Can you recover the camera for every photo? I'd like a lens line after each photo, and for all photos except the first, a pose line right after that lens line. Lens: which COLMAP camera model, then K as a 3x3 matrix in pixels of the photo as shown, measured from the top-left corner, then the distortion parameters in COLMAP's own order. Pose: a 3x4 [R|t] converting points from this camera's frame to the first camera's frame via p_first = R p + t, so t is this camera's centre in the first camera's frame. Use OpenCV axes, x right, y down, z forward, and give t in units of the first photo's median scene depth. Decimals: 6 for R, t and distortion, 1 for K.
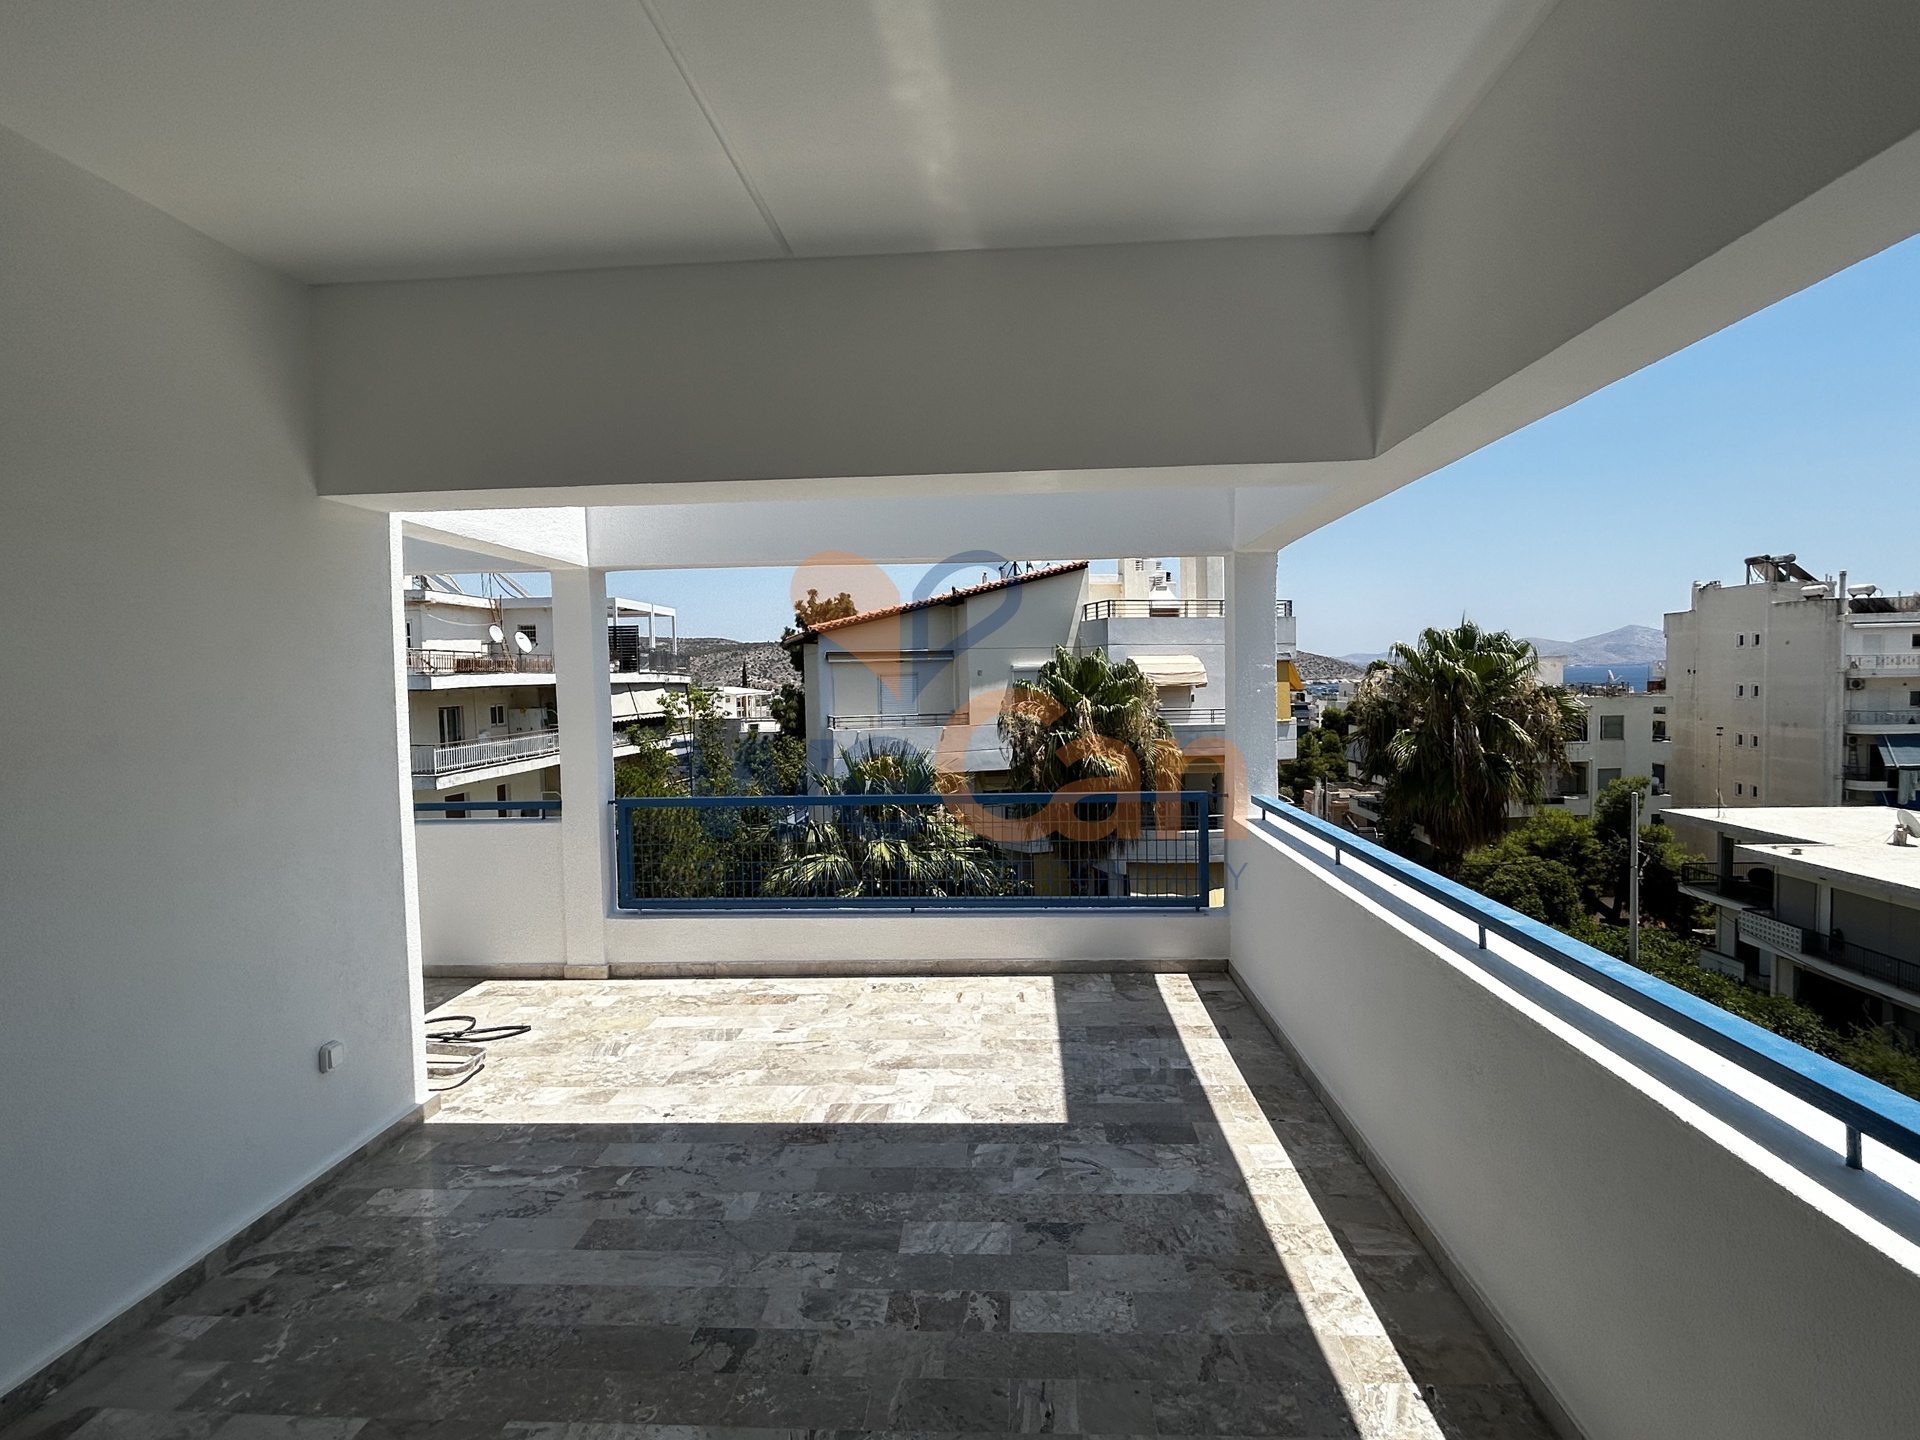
lens RADIAL K [[963.9, 0, 959.9], [0, 963.9, 722.5], [0, 0, 1]] dist [0.000814, 0.001195]
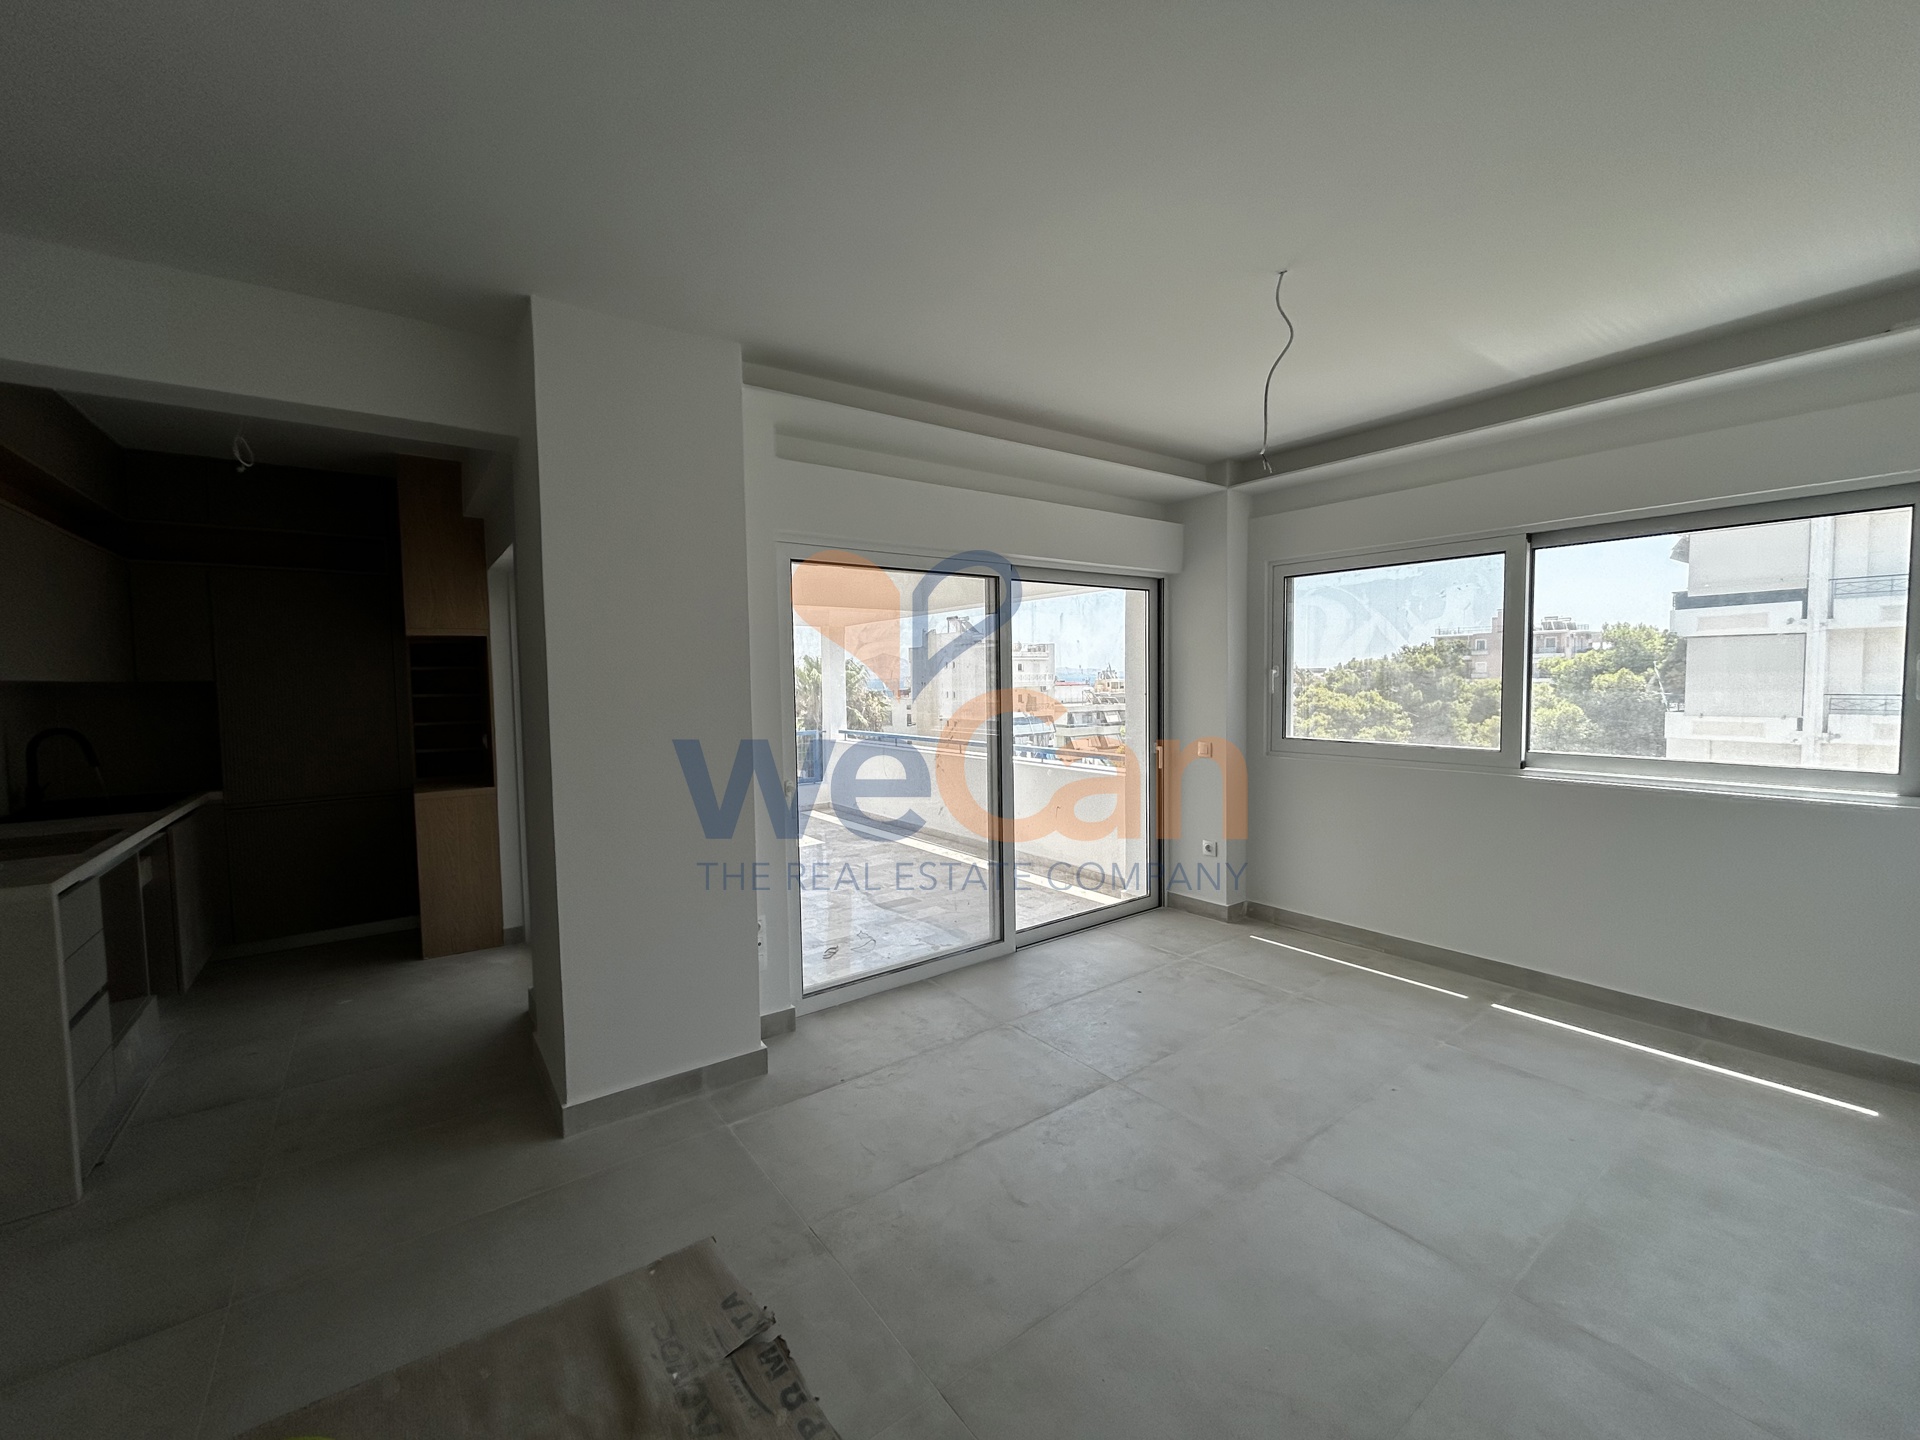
lens RADIAL K [[771.3, 0, 957.2], [0, 771.3, 719.2], [0, 0, 1]] dist [0.000239, 0.000497]
pose [[0.764408, -0.026350, 0.644194, -0.168985], [0.030301, 0.999529, 0.004928, 0.011786], [-0.644021, 0.015752, 0.764846, -0.153658]]
